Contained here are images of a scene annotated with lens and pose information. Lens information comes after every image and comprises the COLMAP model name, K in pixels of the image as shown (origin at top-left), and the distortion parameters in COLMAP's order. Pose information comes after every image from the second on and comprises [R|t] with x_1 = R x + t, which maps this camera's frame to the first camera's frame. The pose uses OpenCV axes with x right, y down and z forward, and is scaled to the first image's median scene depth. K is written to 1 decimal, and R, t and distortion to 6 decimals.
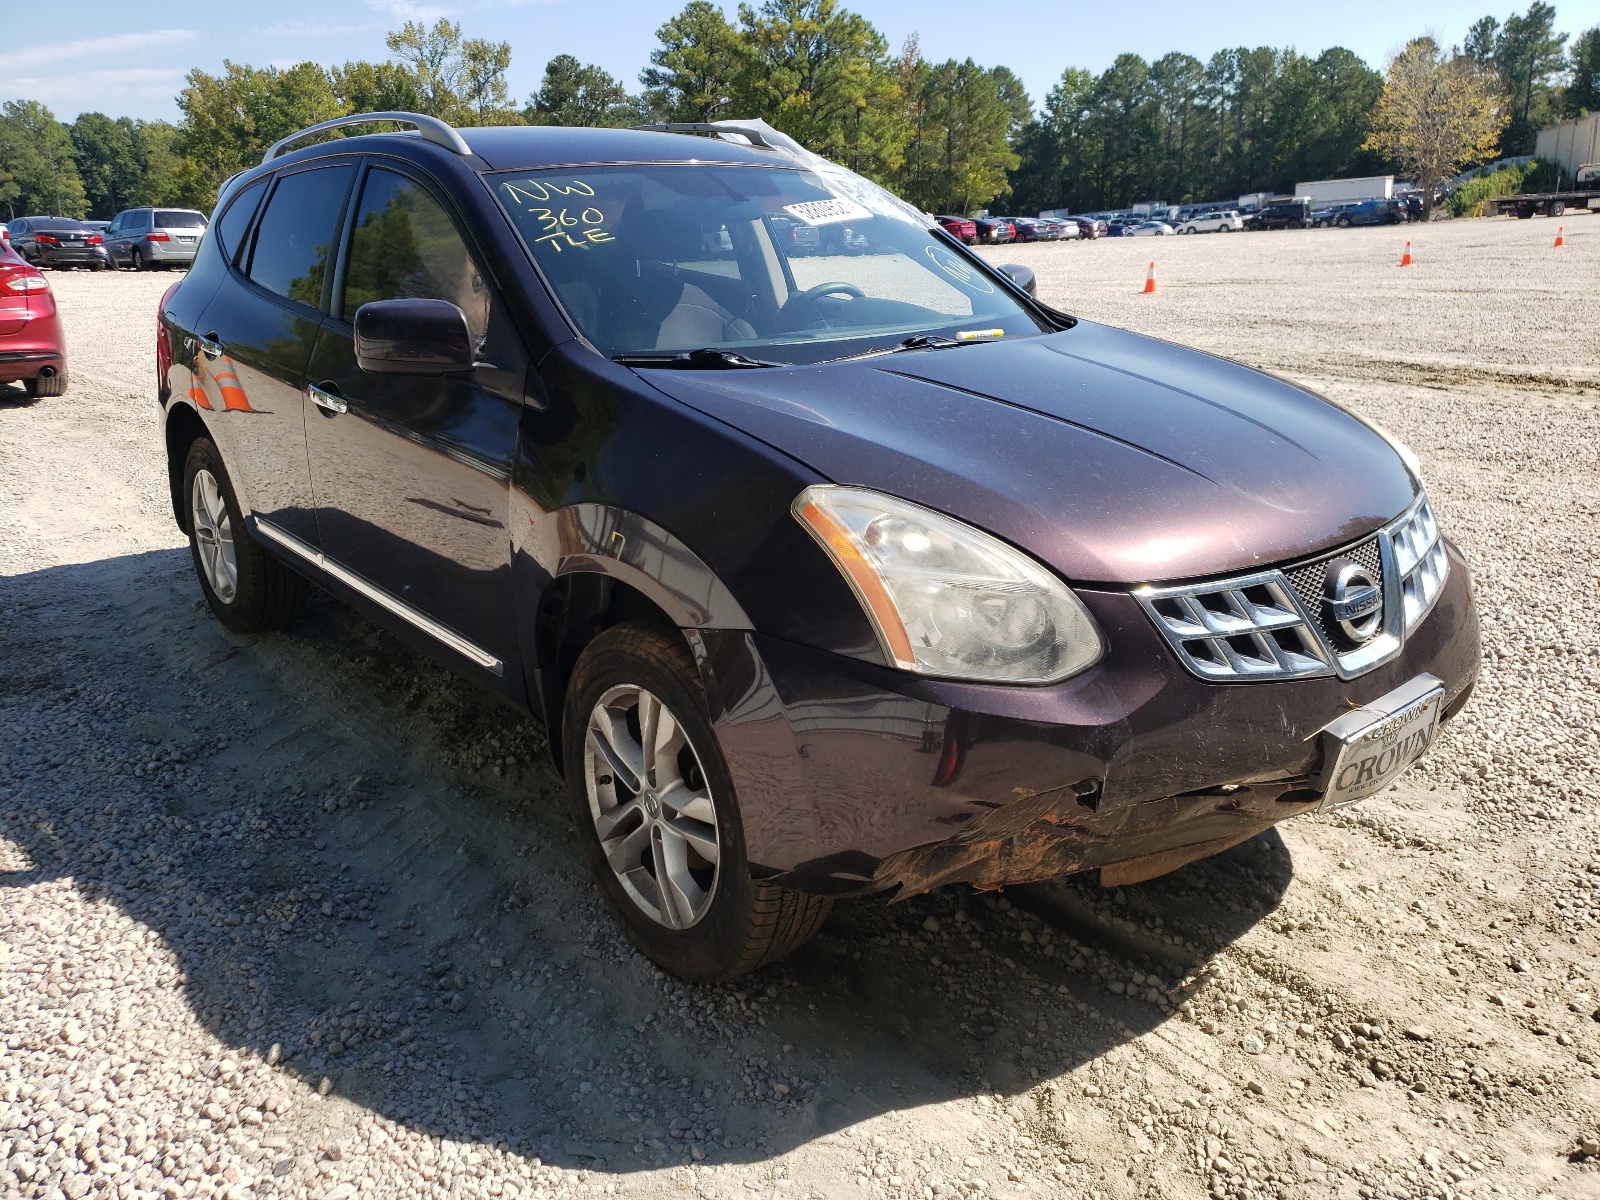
lens RADIAL K [[1183.0, 0, 880.4], [0, 1183.0, 591.4], [0, 0, 1]] dist [-0.044492, 0.118338]
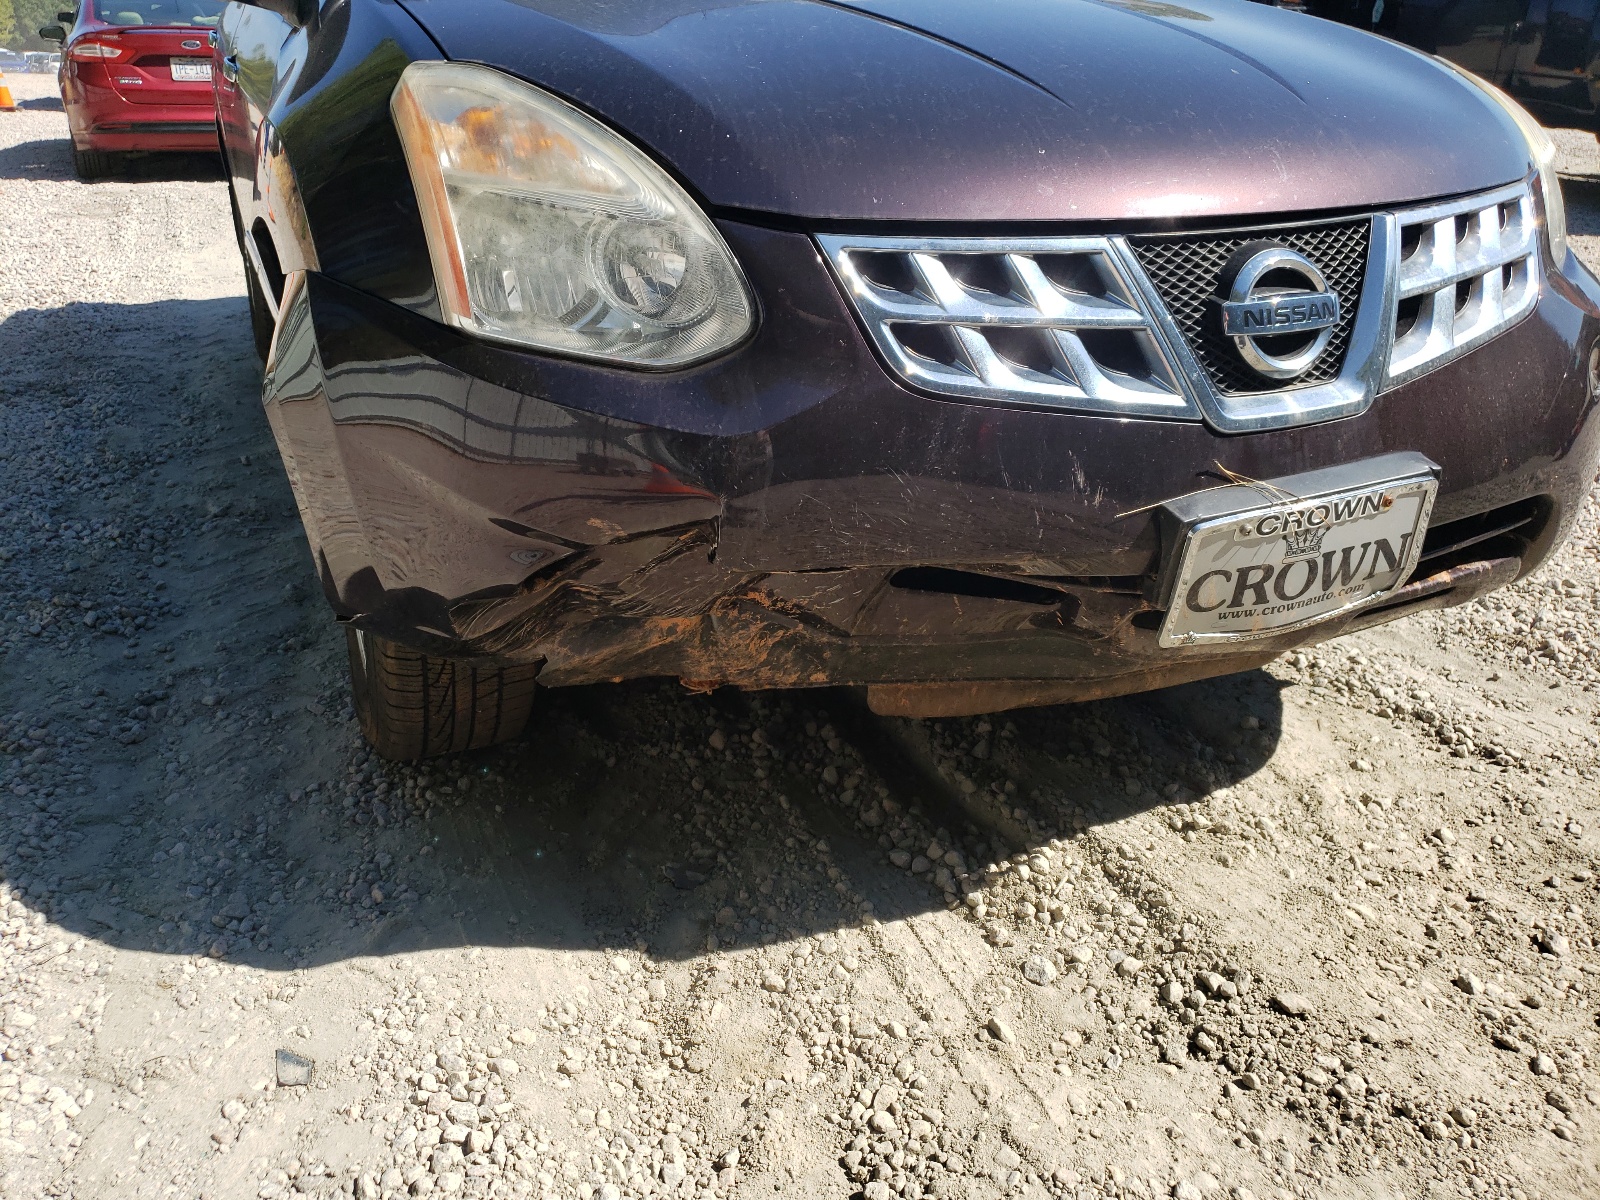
lens RADIAL K [[1183.0, 0, 880.4], [0, 1183.0, 591.4], [0, 0, 1]] dist [-0.044492, 0.118338]
pose [[0.955663, 0.122472, -0.267784, 0.385600], [-0.093215, 0.988459, 0.119413, 0.096852], [0.279319, -0.089157, 0.956050, 0.346614]]
